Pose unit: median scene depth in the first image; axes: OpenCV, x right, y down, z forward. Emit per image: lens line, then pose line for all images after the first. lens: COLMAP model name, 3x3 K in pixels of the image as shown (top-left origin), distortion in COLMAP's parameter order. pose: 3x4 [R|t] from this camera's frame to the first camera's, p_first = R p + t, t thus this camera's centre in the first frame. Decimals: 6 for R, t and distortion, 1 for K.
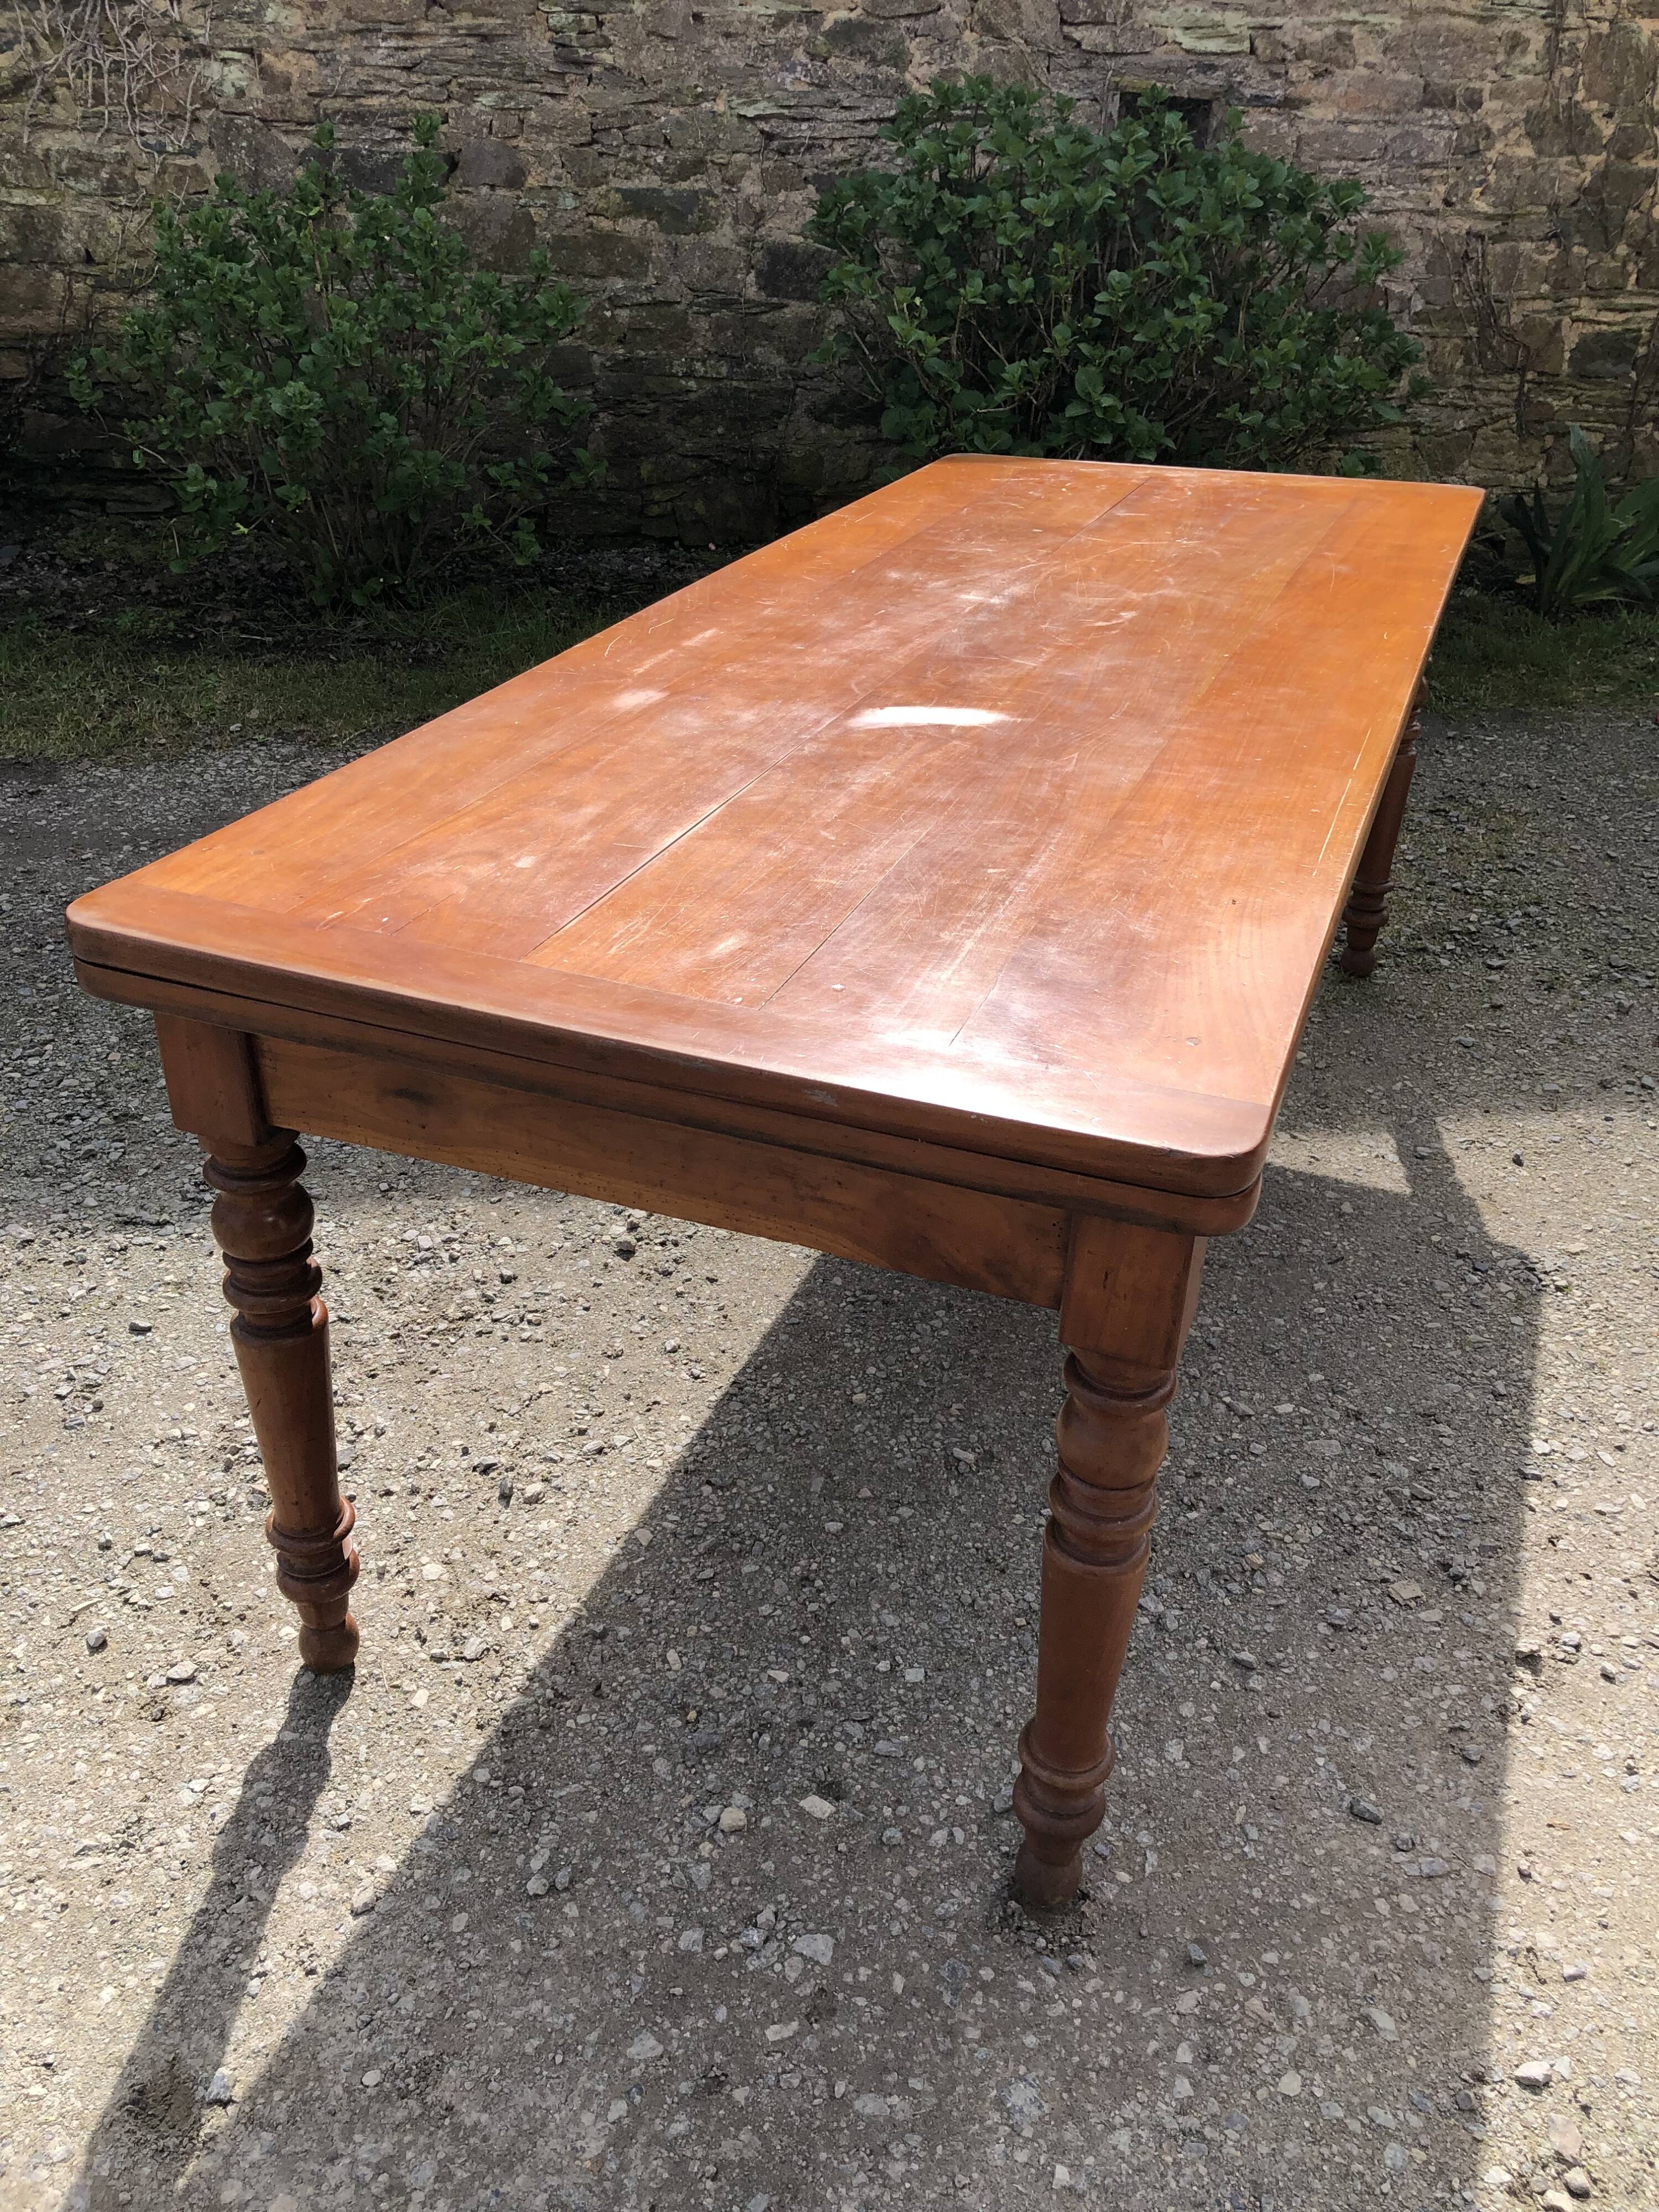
lens RADIAL K [[1822.0, 0, 850.8], [0, 1822.0, 1117.2], [0, 0, 1]] dist [0.013542, 0.000566]
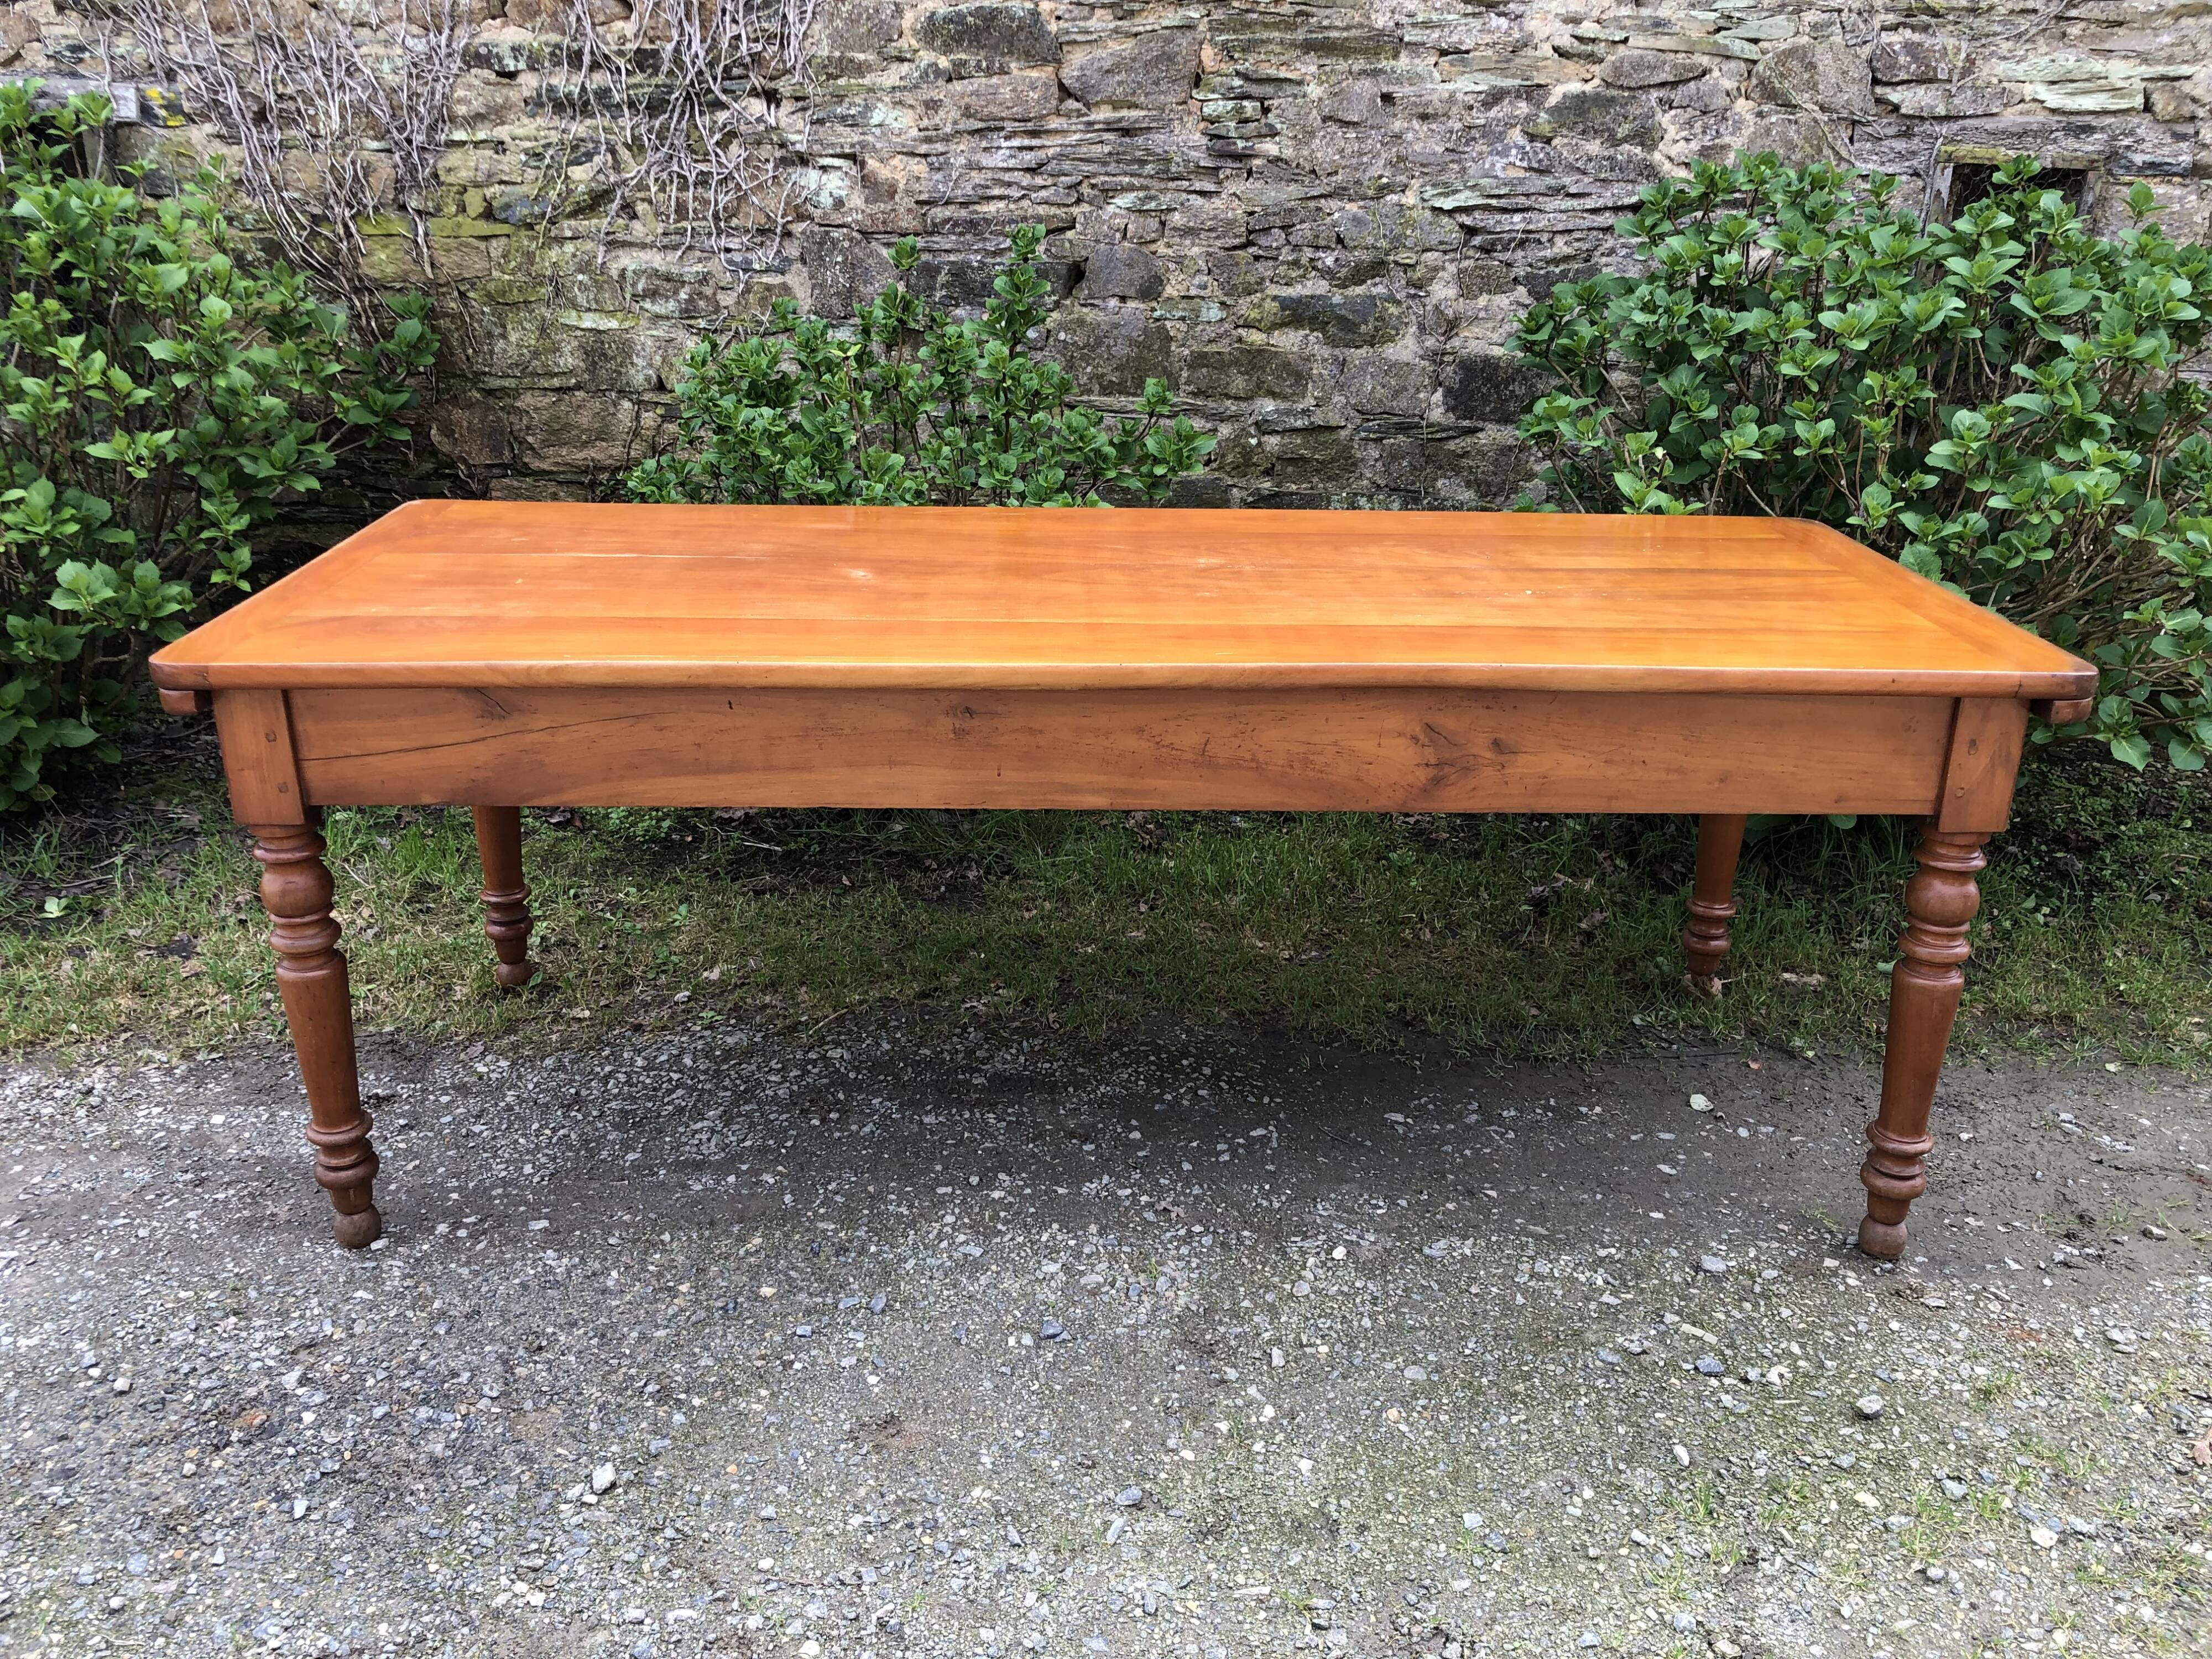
lens RADIAL K [[1822.0, 0, 1100.4], [0, 1822.0, 806.3], [0, 0, 1]] dist [0.013542, 0.000566]
pose [[0.968349, 0.052964, -0.243915, 0.006284], [-0.093816, 0.982804, -0.159045, -0.160230], [0.231297, 0.176894, 0.956666, 0.266228]]
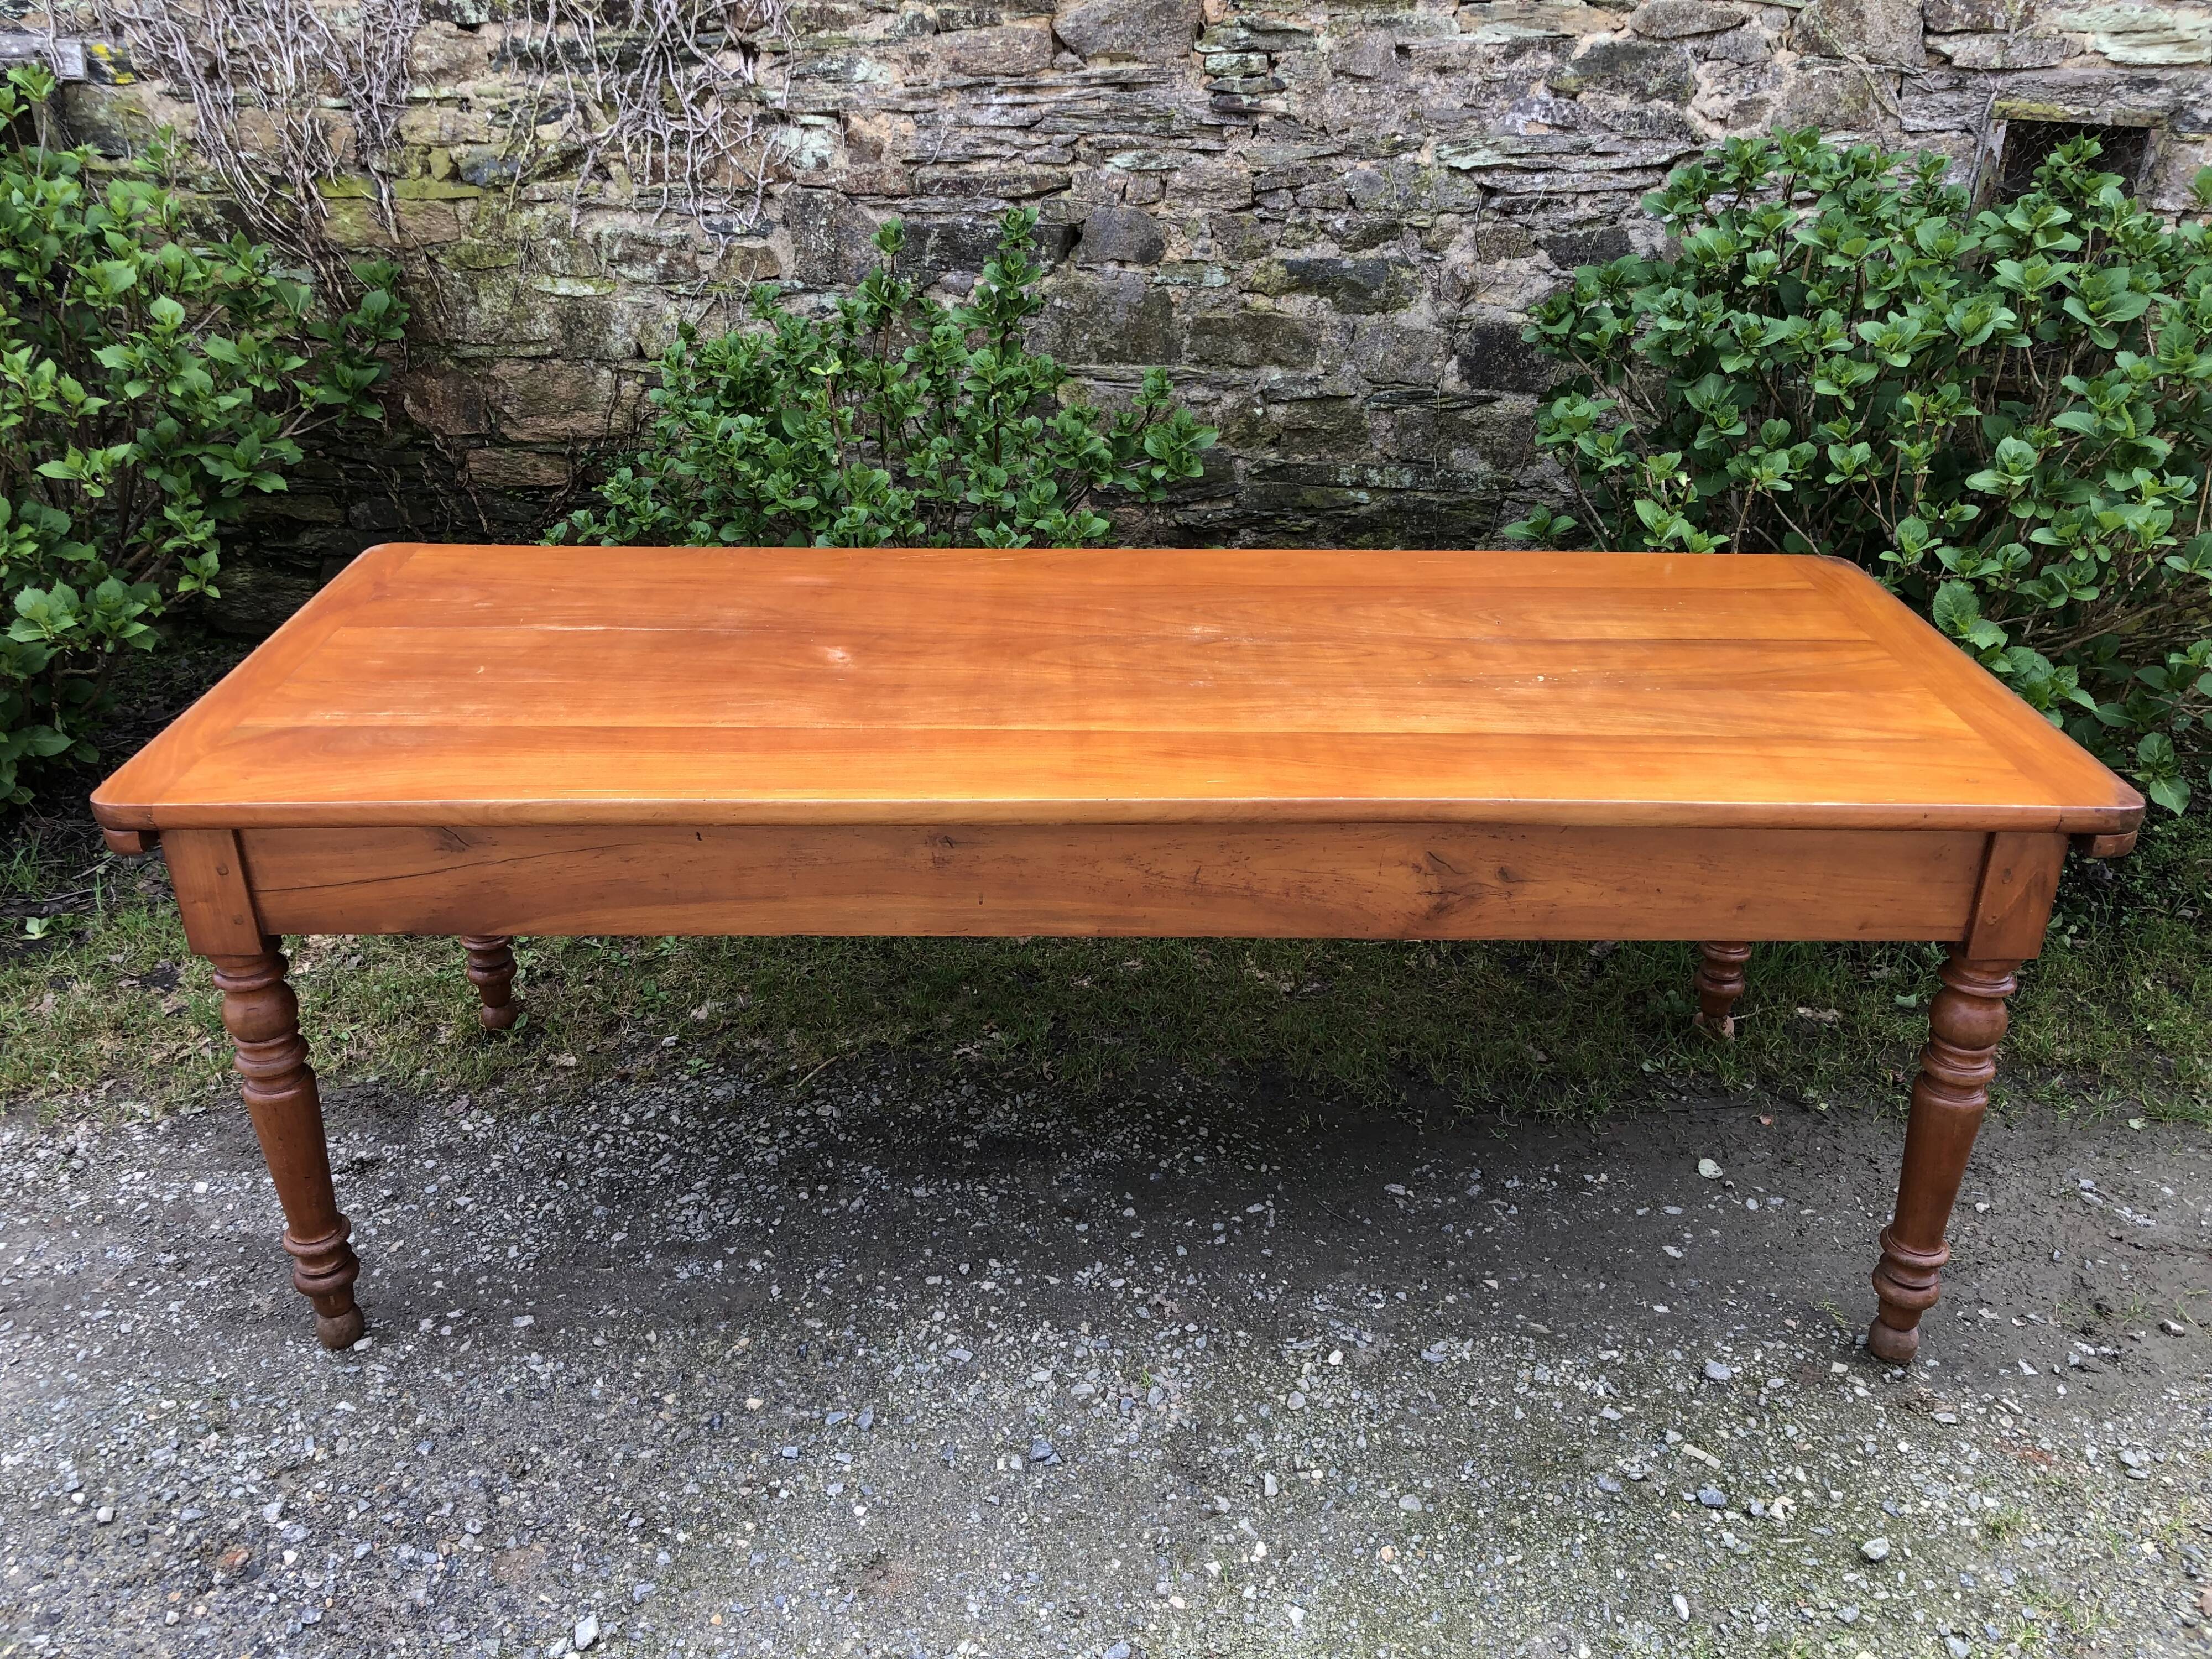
lens RADIAL K [[1822.0, 0, 1088.9], [0, 1822.0, 806.3], [0, 0, 1]] dist [0.013542, 0.000566]
pose [[0.965291, 0.071947, -0.251071, 0.002790], [-0.092384, 0.993219, -0.070572, -0.231753], [0.244291, 0.091317, 0.965393, 0.277815]]
